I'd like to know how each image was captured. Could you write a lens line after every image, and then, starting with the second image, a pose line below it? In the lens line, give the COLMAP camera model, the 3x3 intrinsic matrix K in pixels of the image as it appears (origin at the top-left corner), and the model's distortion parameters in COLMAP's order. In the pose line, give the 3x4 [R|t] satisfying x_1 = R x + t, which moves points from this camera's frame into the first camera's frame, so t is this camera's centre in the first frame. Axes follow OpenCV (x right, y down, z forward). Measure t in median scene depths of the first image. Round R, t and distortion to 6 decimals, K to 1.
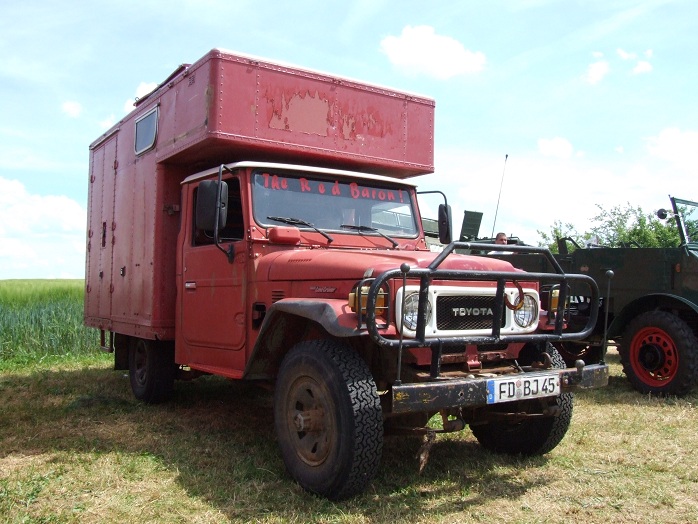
lens RADIAL K [[660.4, 0, 348.6], [0, 660.4, 262.6], [0, 0, 1]] dist [-0.066822, 0.000000]
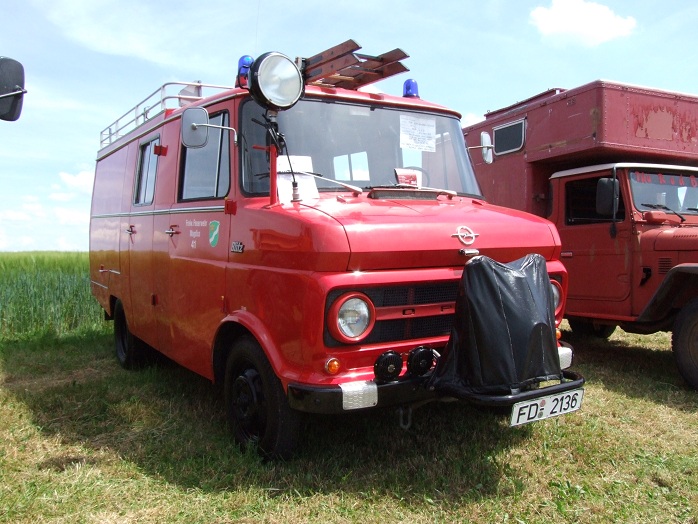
lens RADIAL K [[651.6, 0, 349.6], [0, 651.6, 261.5], [0, 0, 1]] dist [-0.005771, 0.000000]
pose [[0.988193, -0.005563, -0.153114, -0.499530], [0.013075, 0.998757, 0.048097, -0.021925], [0.152656, -0.049531, 0.987037, -0.417957]]
